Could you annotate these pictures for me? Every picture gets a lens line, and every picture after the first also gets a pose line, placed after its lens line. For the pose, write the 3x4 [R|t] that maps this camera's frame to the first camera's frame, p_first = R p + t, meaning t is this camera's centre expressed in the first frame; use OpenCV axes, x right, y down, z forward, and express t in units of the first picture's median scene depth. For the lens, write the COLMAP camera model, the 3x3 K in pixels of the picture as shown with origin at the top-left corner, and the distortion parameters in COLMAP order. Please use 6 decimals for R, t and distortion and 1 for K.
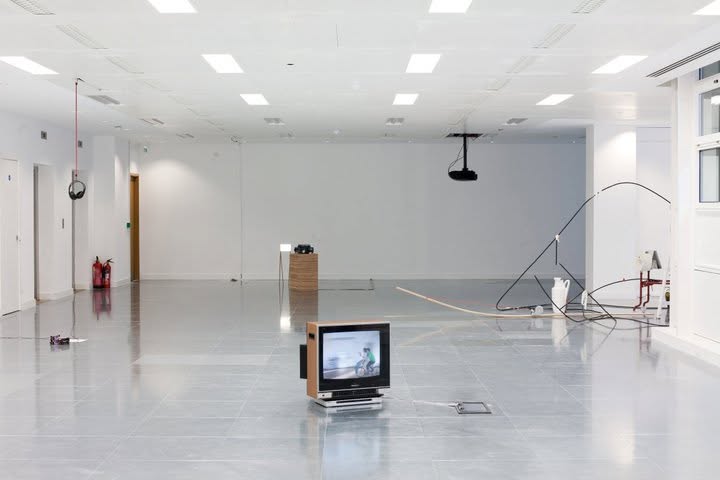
lens RADIAL K [[1081.6, 0, 360.2], [0, 1081.6, 241.4], [0, 0, 1]] dist [-0.121073, 0.000000]
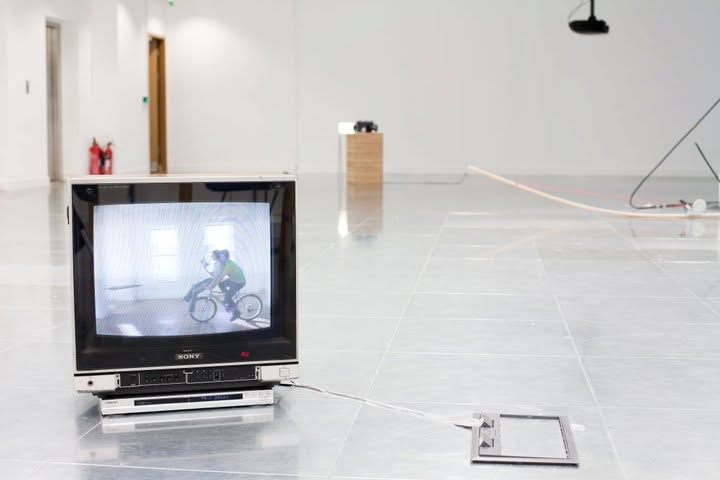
lens RADIAL K [[1081.6, 0, 360.8], [0, 1081.6, 237.4], [0, 0, 1]] dist [-0.121073, 0.000000]
pose [[0.991652, 0.015202, -0.128045, 0.052382], [-0.005998, 0.997389, 0.071965, 0.038581], [0.128804, -0.070597, 0.989154, 0.368409]]
